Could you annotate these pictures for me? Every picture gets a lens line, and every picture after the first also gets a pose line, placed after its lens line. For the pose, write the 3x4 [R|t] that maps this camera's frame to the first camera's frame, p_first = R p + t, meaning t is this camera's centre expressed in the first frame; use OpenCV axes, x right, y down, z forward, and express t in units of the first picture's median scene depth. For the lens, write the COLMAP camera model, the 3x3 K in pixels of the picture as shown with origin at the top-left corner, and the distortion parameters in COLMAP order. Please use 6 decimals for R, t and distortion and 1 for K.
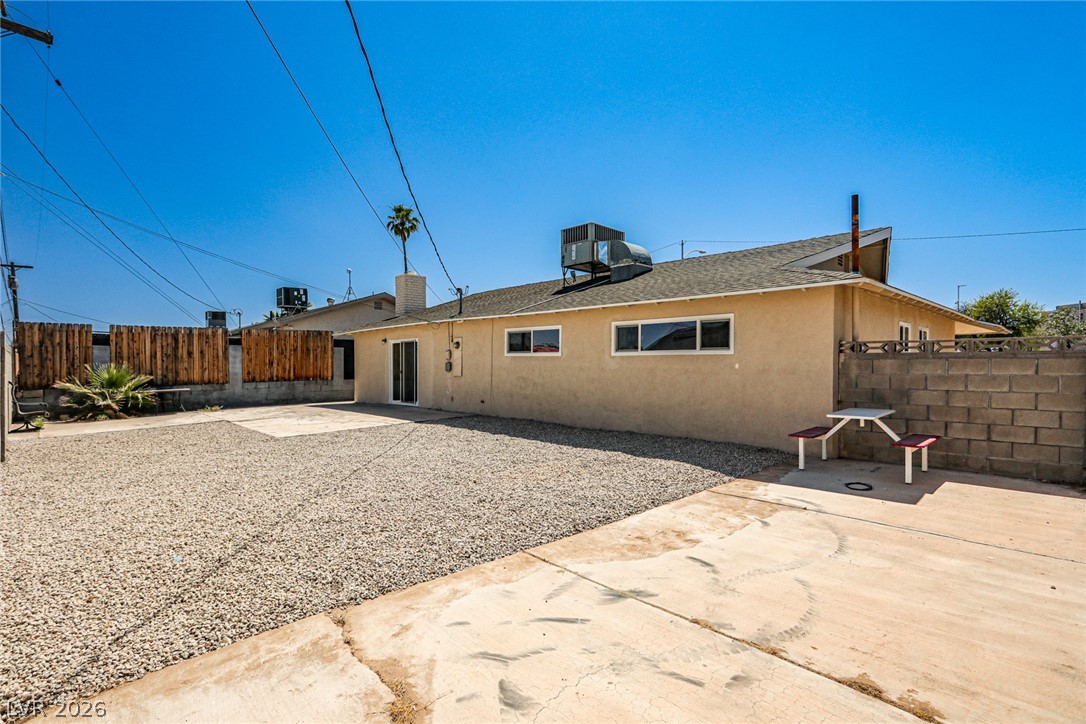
lens RADIAL K [[546.5, 0, 517.5], [0, 546.5, 371.1], [0, 0, 1]] dist [-0.018982, 0.007868]
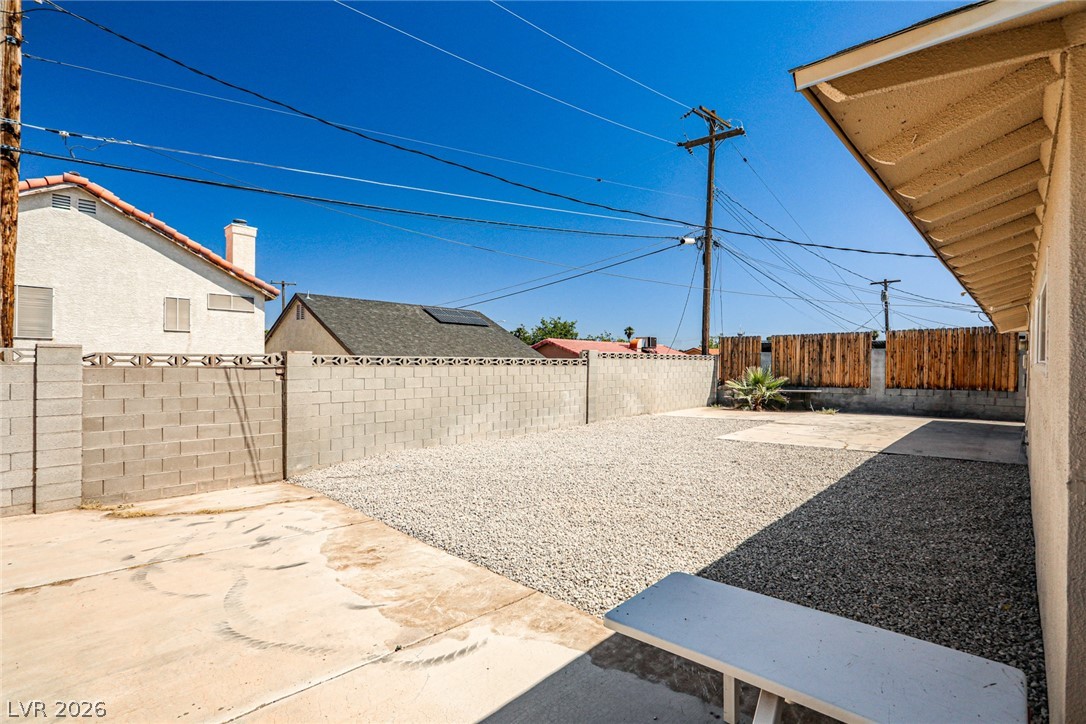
lens RADIAL K [[515.3, 0, 543.5], [0, 515.3, 355.9], [0, 0, 1]] dist [-0.002951, -0.001117]
pose [[0.061118, -0.005990, -0.998113, 0.380045], [-0.016874, 0.999833, -0.007034, -0.020230], [0.997988, 0.017272, 0.061007, 0.389004]]
